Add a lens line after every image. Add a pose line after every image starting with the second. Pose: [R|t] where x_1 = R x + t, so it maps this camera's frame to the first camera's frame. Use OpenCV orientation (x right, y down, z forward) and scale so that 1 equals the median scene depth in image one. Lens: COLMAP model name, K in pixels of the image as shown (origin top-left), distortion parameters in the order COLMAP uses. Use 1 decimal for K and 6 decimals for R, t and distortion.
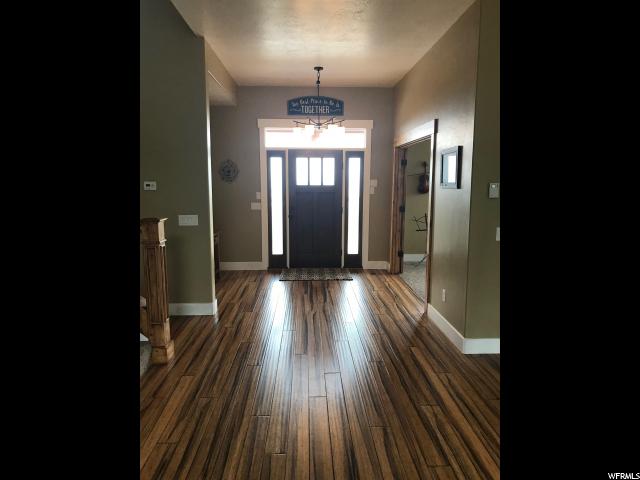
lens RADIAL K [[389.8, 0, 320.6], [0, 389.8, 241.8], [0, 0, 1]] dist [0.017495, -0.008612]
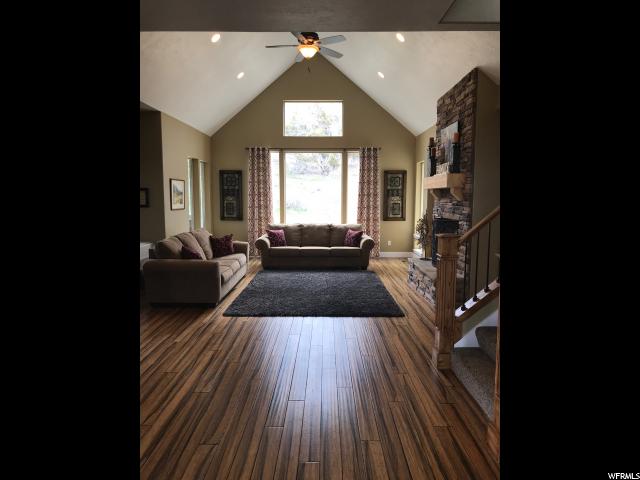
lens RADIAL K [[389.8, 0, 320.3], [0, 389.8, 239.0], [0, 0, 1]] dist [0.017495, -0.008612]
pose [[-0.998698, -0.009714, 0.050076, -0.125878], [0.003835, 0.964624, 0.263603, -0.320111], [-0.050865, 0.263452, -0.963331, 1.958511]]
